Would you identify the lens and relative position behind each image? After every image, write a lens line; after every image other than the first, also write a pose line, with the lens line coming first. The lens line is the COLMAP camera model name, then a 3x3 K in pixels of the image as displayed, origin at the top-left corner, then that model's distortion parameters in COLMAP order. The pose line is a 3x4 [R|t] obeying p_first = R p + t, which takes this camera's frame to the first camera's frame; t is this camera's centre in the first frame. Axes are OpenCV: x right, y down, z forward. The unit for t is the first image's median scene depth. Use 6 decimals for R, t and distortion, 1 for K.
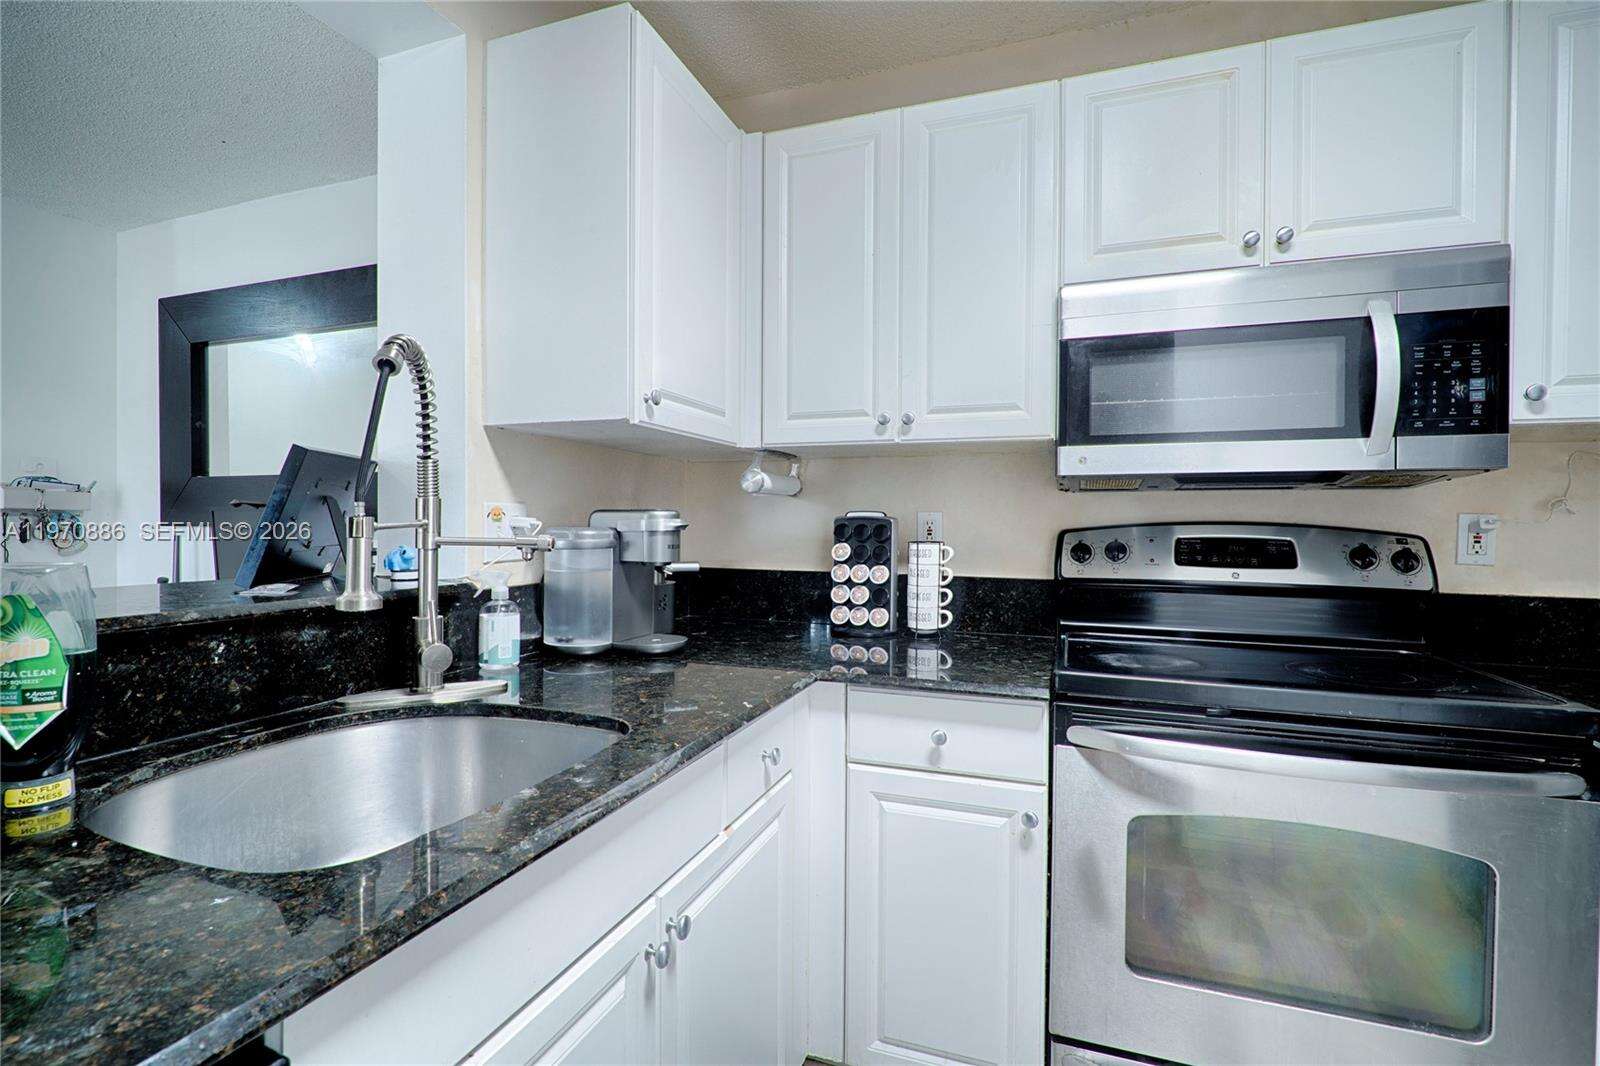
lens RADIAL K [[740.5, 0, 800.0], [0, 740.5, 533.0], [0, 0, 1]] dist [-0.001696, -0.001697]
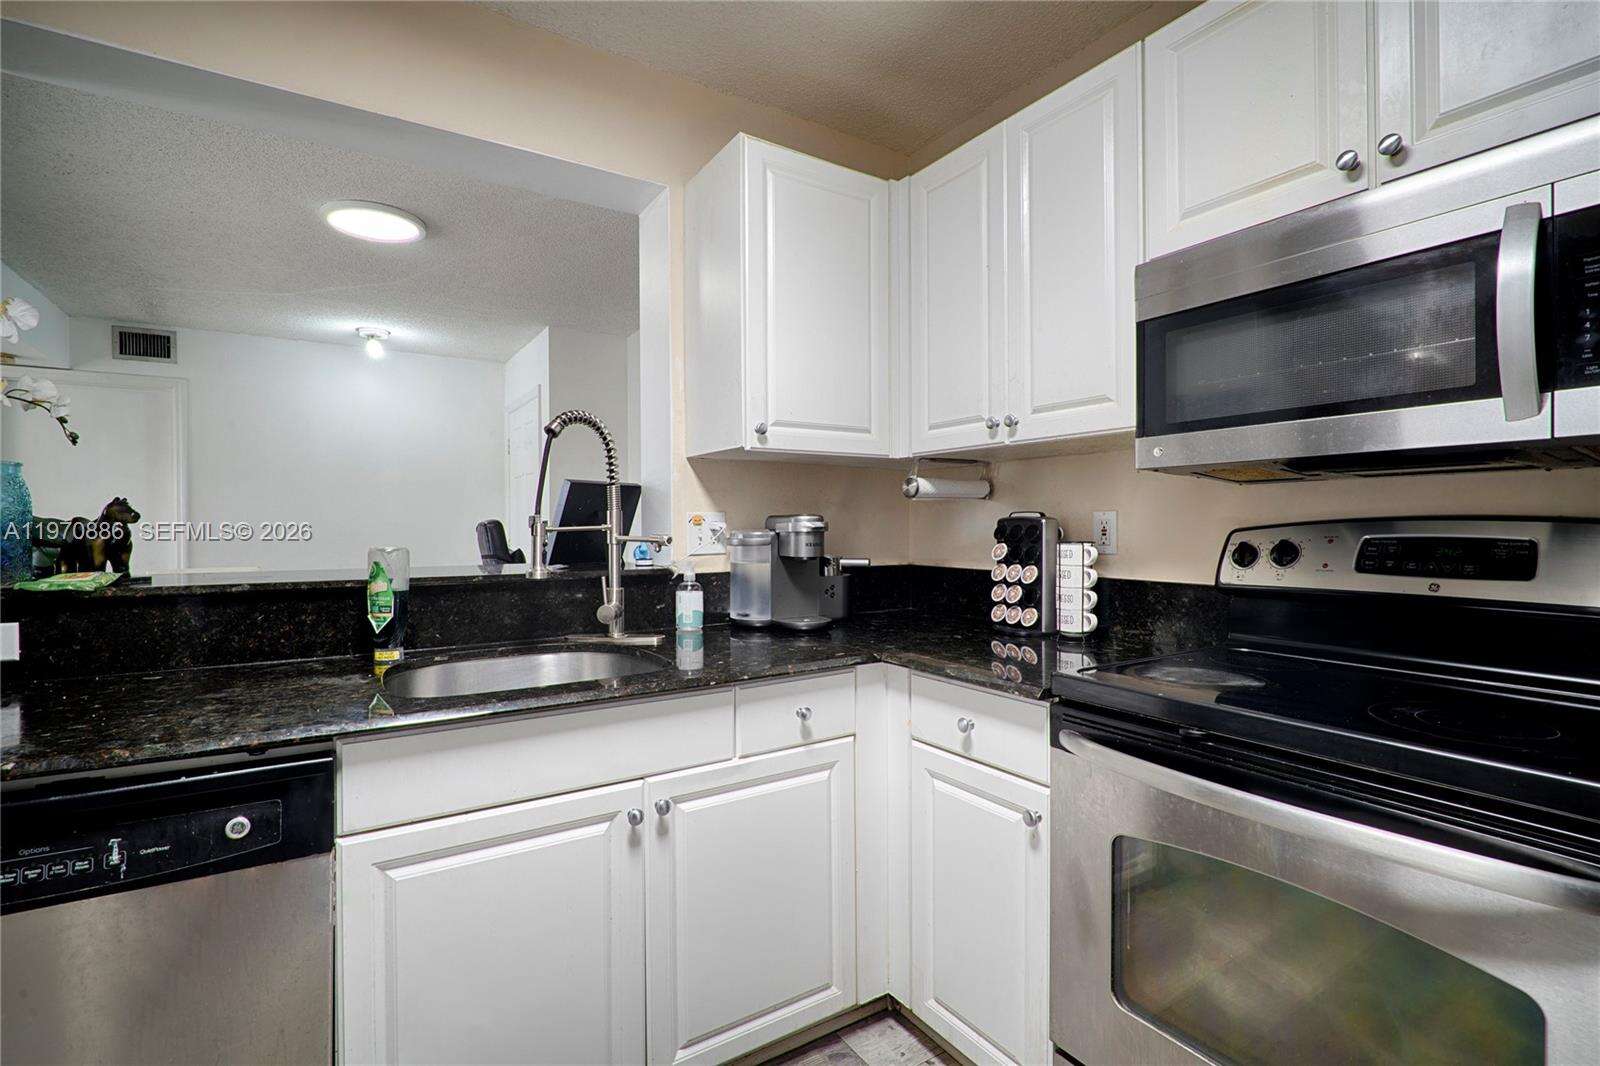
lens RADIAL K [[740.5, 0, 800.0], [0, 740.5, 533.0], [0, 0, 1]] dist [-0.001696, -0.001697]
pose [[0.797107, -0.003989, -0.603826, 0.545639], [0.000271, 0.999980, -0.006248, 0.006744], [0.603839, 0.004817, 0.797092, 0.010510]]
